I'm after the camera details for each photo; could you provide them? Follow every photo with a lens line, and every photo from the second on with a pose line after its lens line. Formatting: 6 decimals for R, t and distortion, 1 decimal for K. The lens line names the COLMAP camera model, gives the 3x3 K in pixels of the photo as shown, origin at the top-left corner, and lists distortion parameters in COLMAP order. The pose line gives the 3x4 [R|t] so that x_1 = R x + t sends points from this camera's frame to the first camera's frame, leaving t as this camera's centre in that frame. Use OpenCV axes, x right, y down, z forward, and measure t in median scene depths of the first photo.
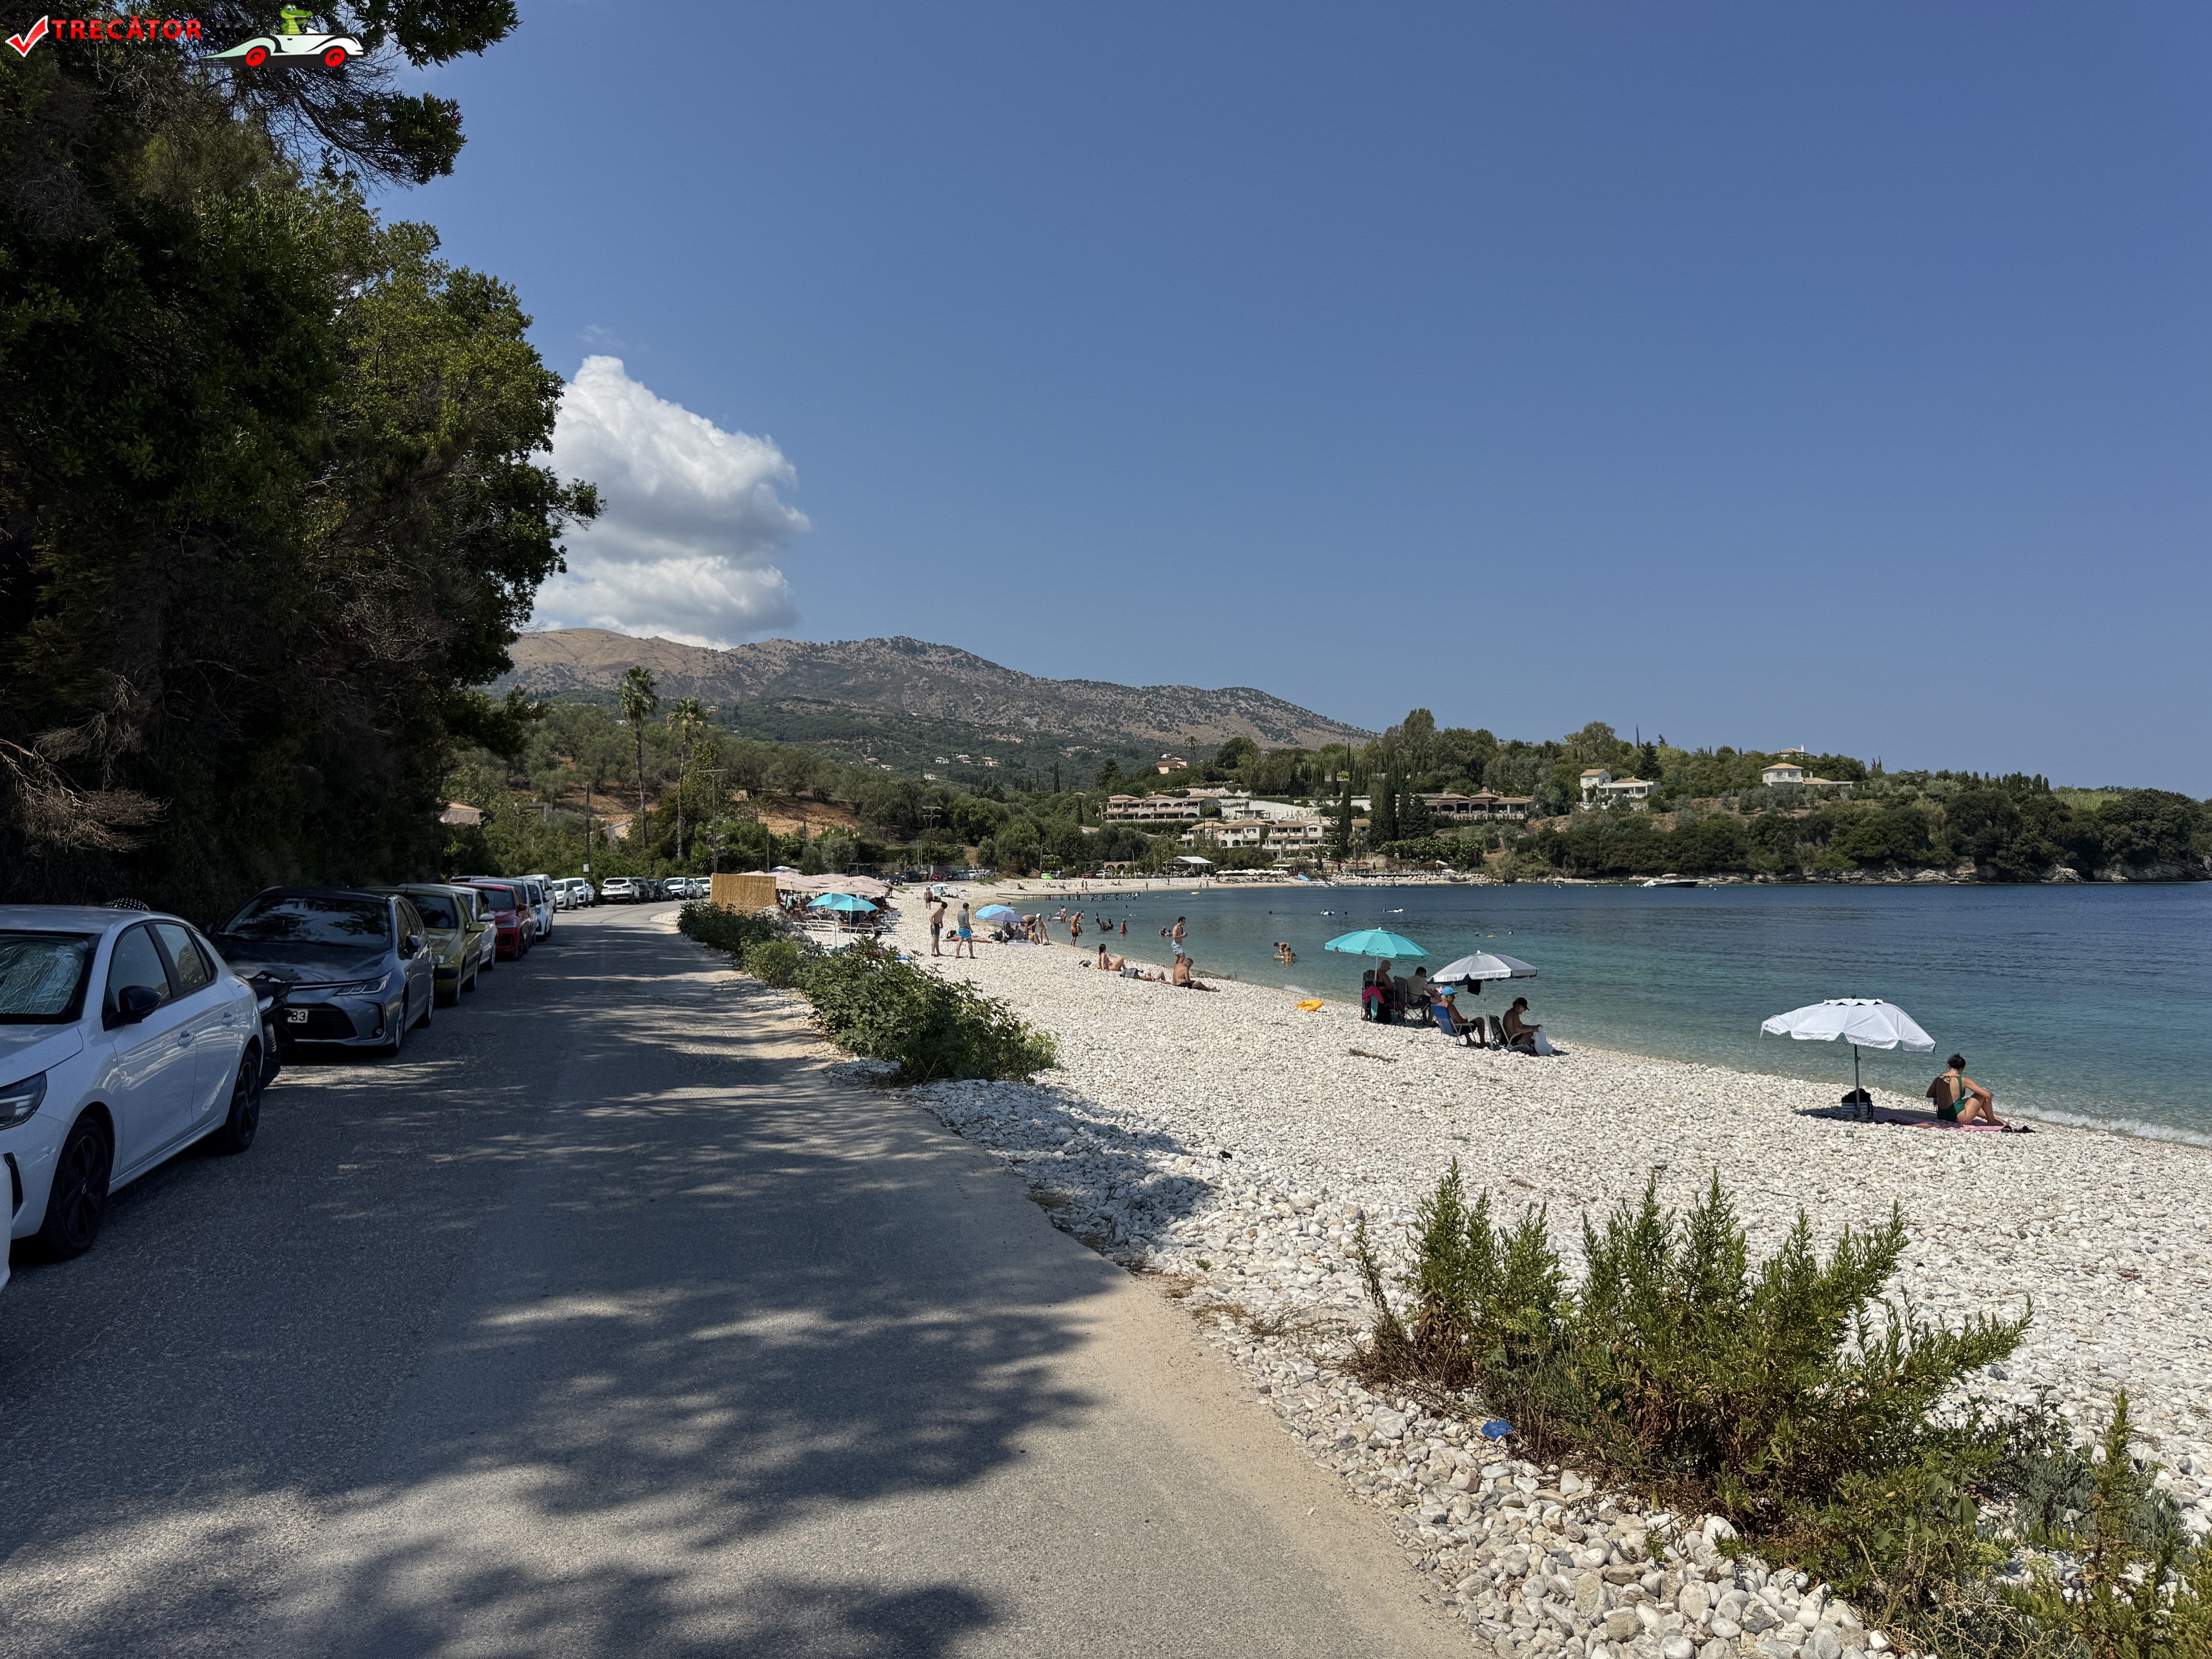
lens RADIAL K [[1545.9, 0, 1113.8], [0, 1545.9, 864.4], [0, 0, 1]] dist [0.061334, -0.084032]
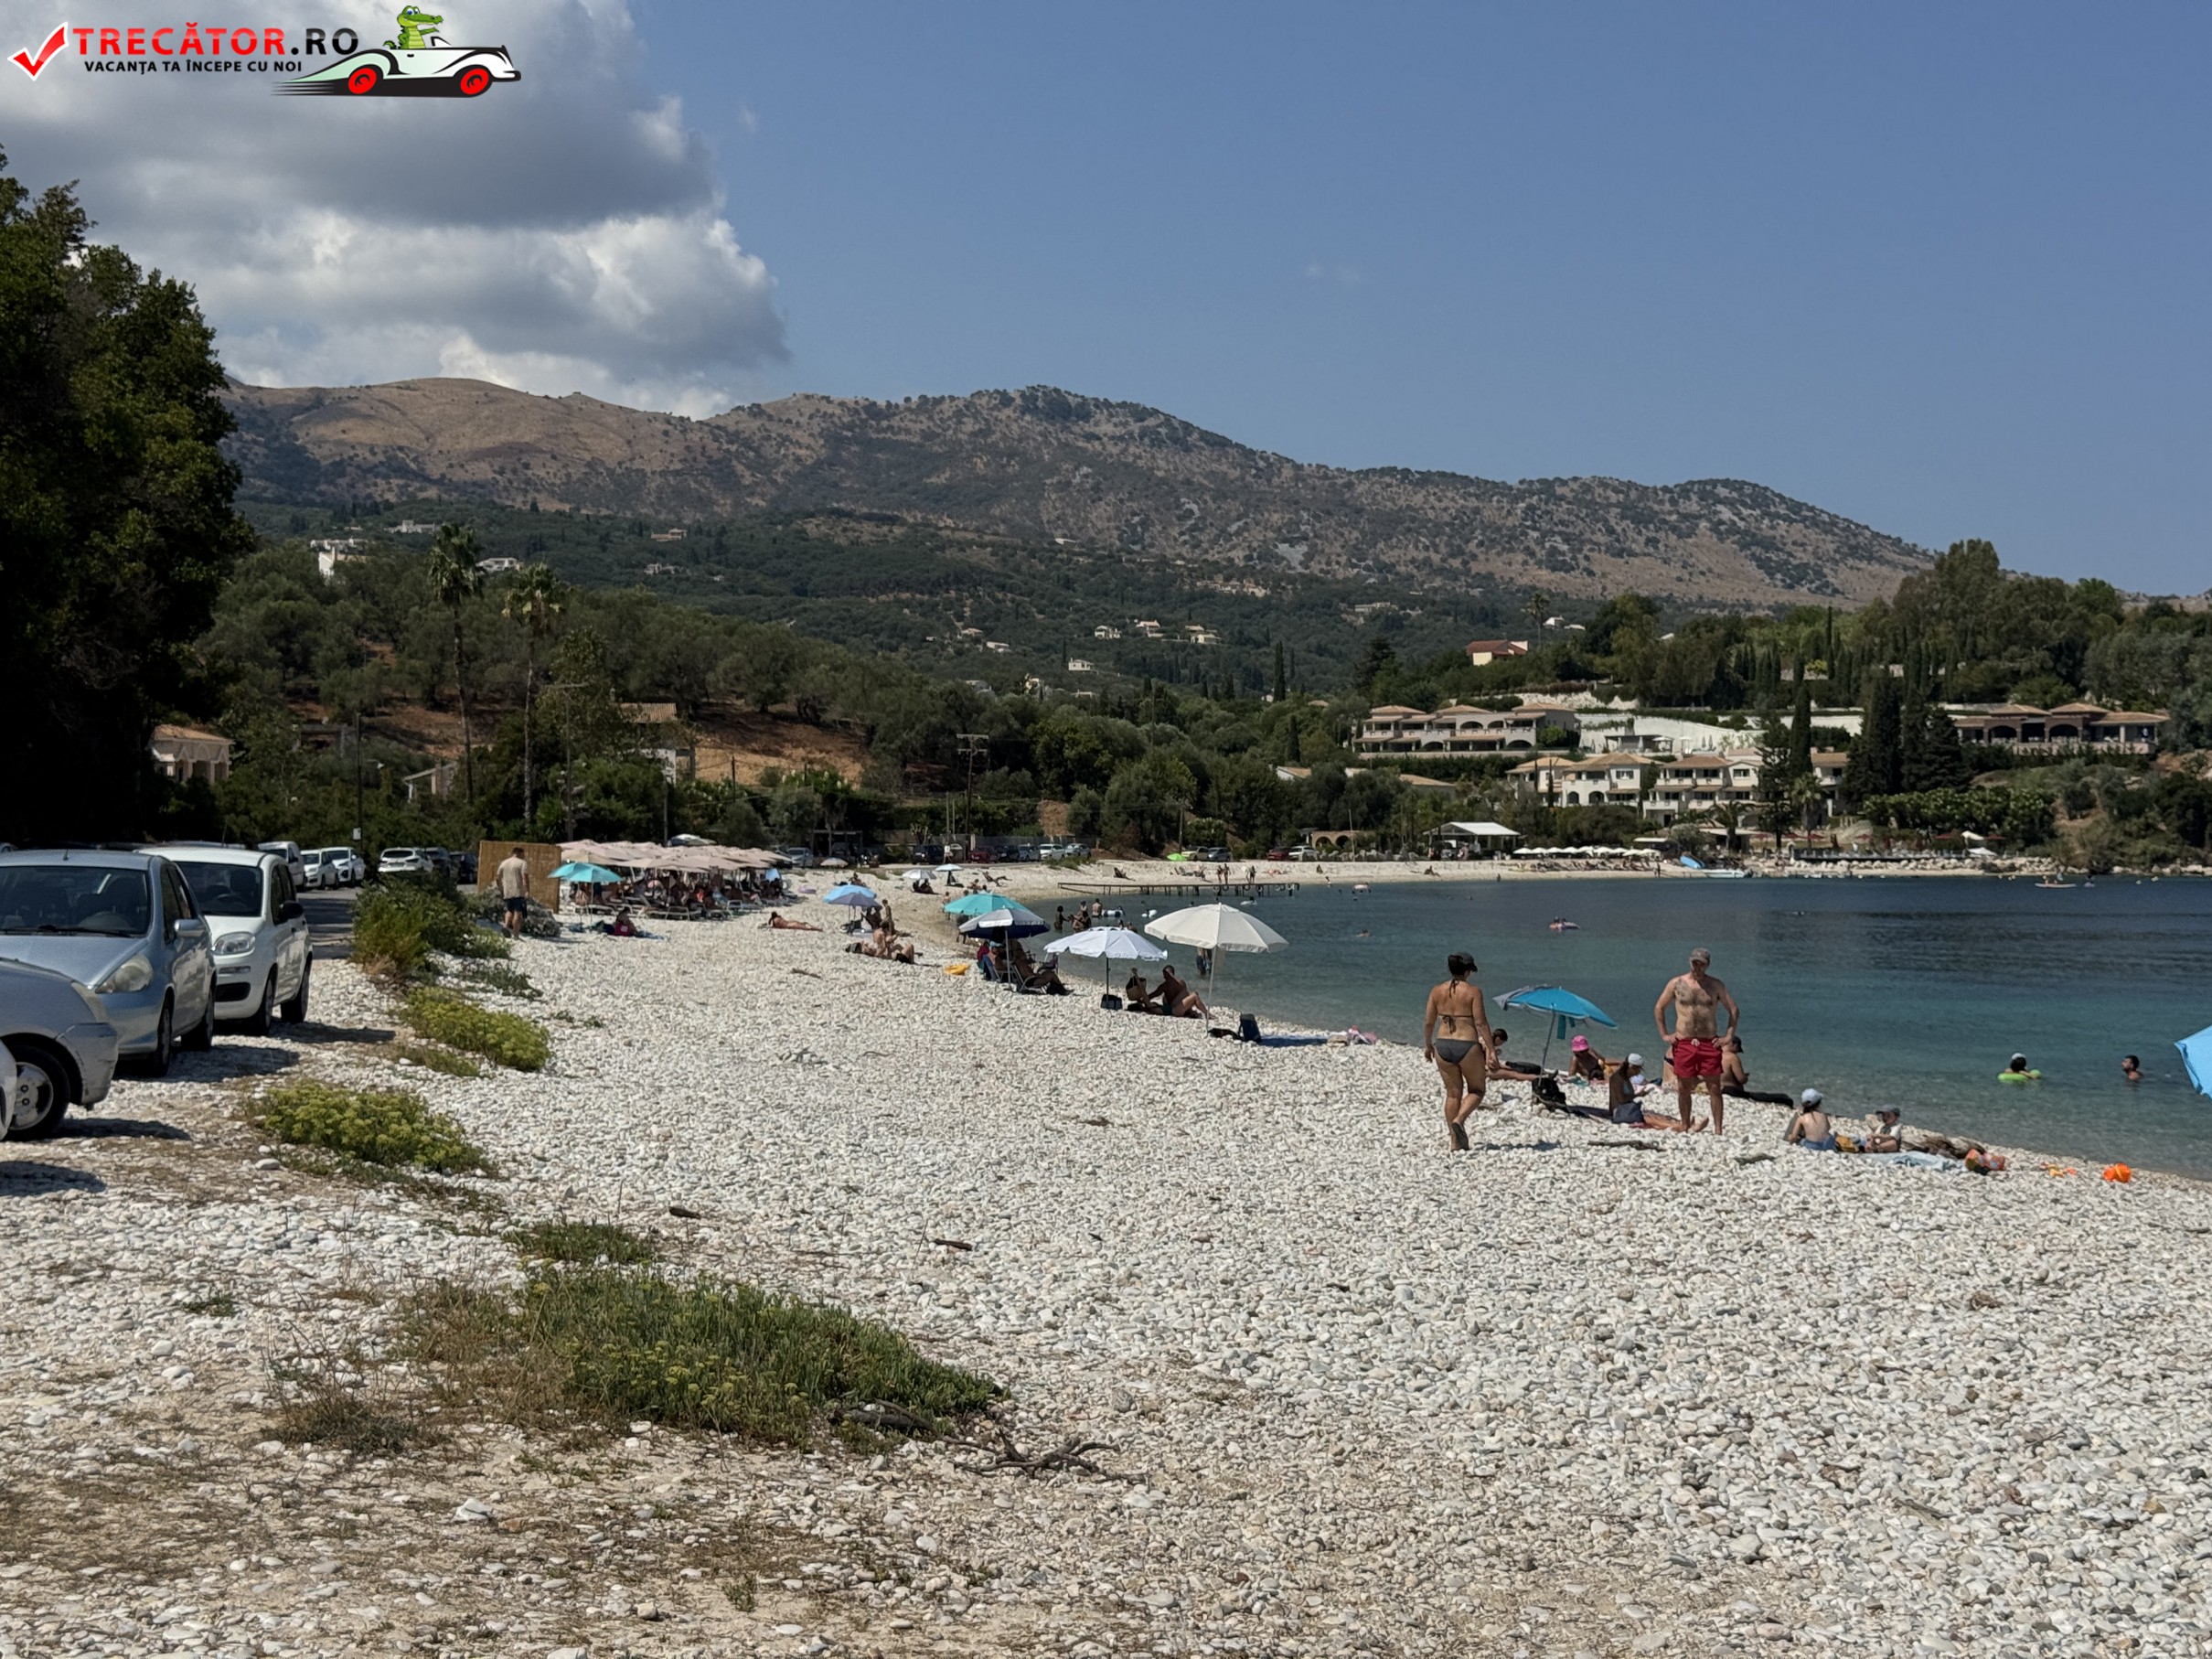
lens RADIAL K [[3136.4, 0, 1144.9], [0, 3136.4, 831.9], [0, 0, 1]] dist [0.143359, 0.000000]
pose [[0.994175, 0.004584, -0.107680, 0.042639], [-0.004799, 0.999987, -0.001740, 0.000626], [0.107670, 0.002246, 0.994184, -0.094917]]
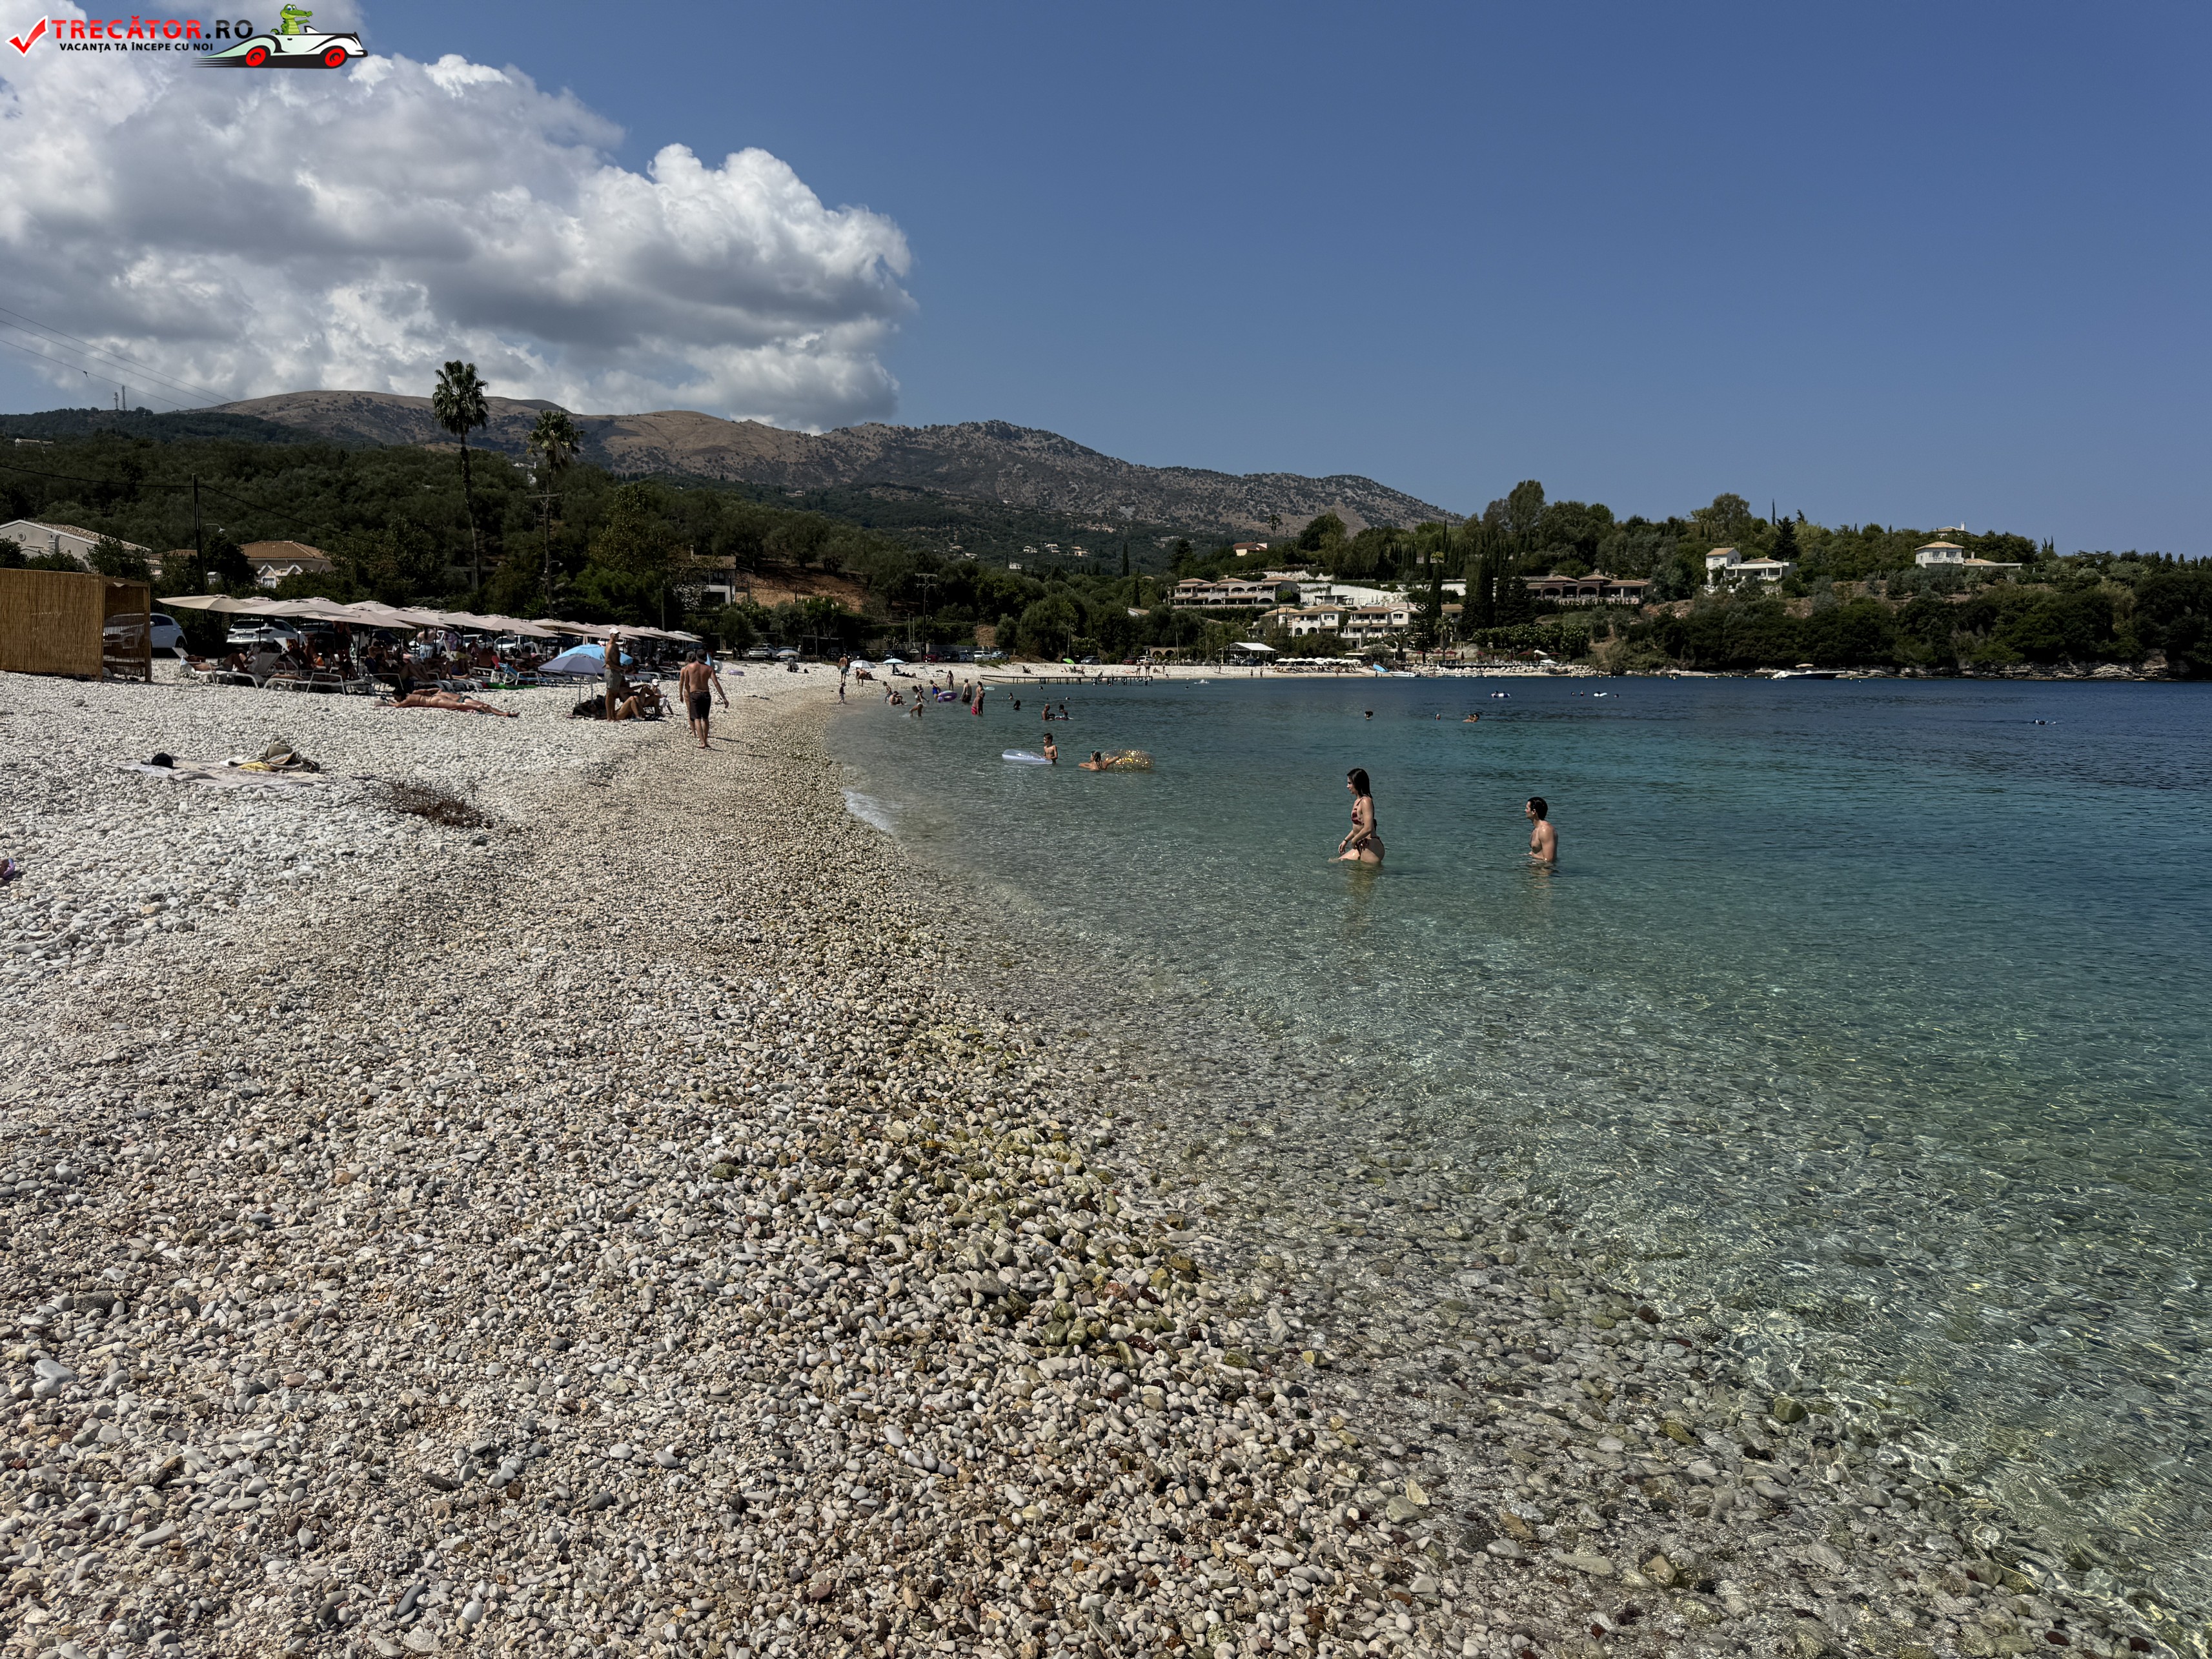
lens RADIAL K [[1545.9, 0, 1134.7], [0, 1545.9, 827.5], [0, 0, 1]] dist [0.061334, -0.084032]
pose [[0.998464, 0.016017, -0.053029, 0.025829], [-0.010294, 0.994261, 0.106486, 0.005439], [0.054431, -0.105777, 0.992899, 0.085627]]
